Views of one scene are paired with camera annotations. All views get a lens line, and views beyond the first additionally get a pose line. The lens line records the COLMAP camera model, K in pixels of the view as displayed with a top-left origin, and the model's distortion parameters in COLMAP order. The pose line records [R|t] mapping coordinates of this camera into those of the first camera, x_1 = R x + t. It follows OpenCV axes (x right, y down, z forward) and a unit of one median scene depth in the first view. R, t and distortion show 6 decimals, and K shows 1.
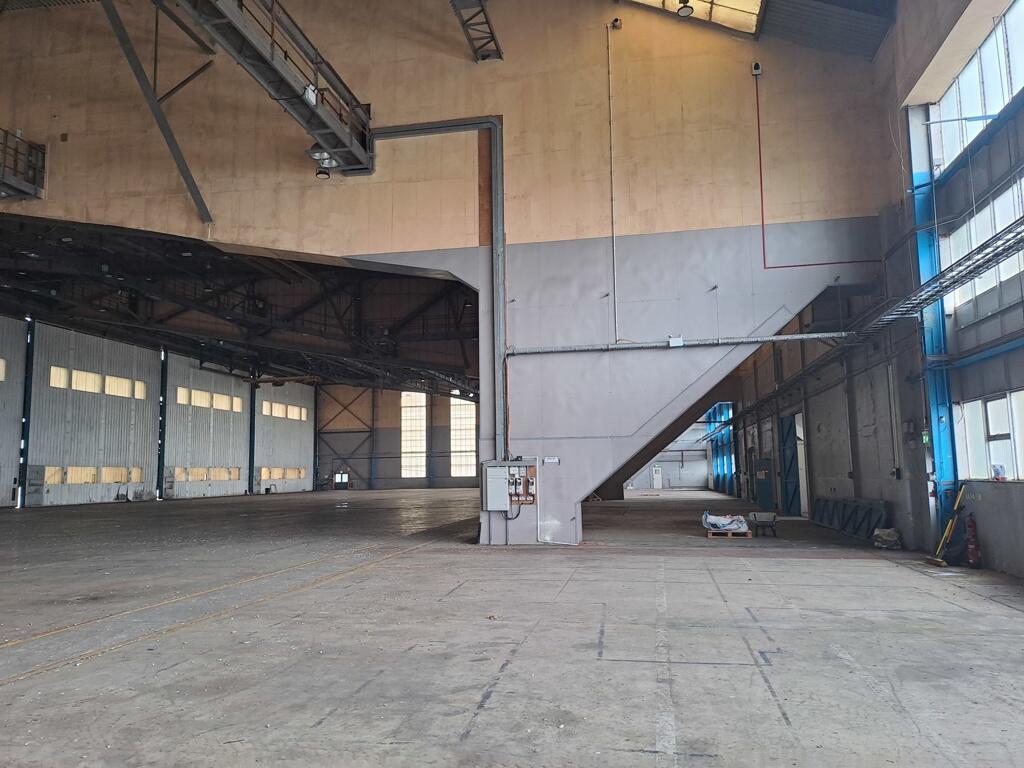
lens RADIAL K [[759.7, 0, 512.0], [0, 759.7, 384.0], [0, 0, 1]] dist [0.087757, -0.093329]
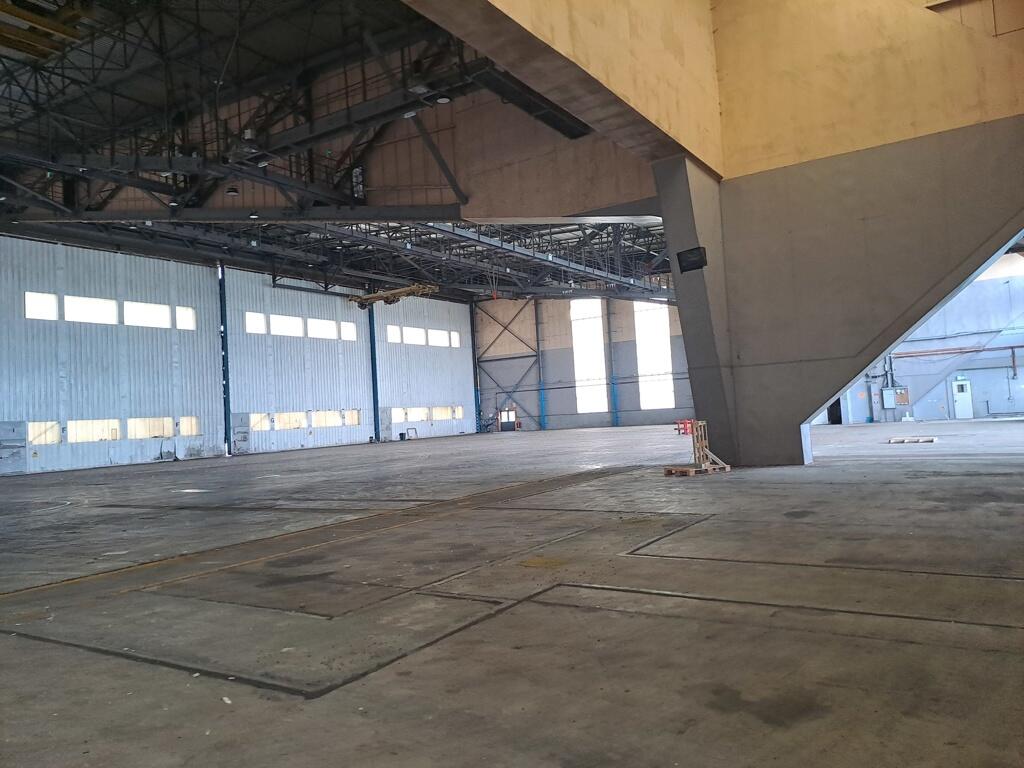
lens RADIAL K [[741.2, 0, 510.1], [0, 741.2, 366.0], [0, 0, 1]] dist [0.004987, 0.001732]
pose [[0.929084, -0.062825, -0.364494, 0.088435], [0.087013, 0.994936, 0.050303, 0.045505], [0.359488, -0.078452, 0.929846, 0.403269]]
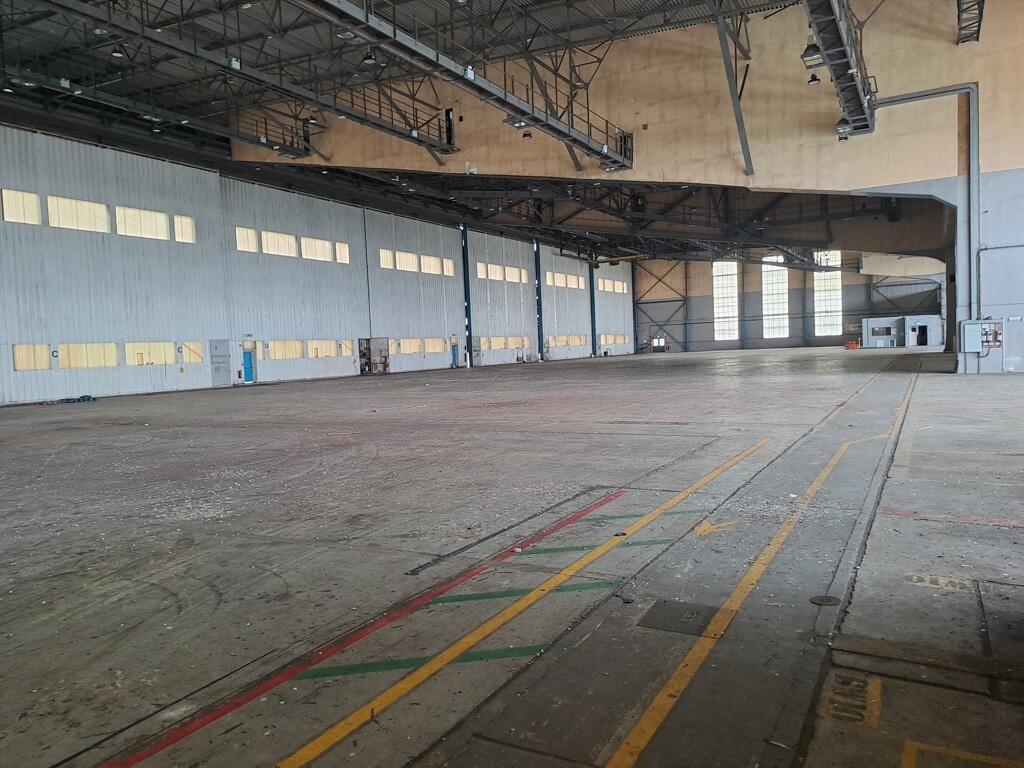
lens RADIAL K [[759.7, 0, 512.0], [0, 759.7, 384.0], [0, 0, 1]] dist [0.087757, -0.093329]
pose [[0.950321, -0.010082, -0.311109, -0.109346], [0.064236, 0.984314, 0.164317, -0.023378], [0.304572, -0.176138, 0.936061, -0.202712]]
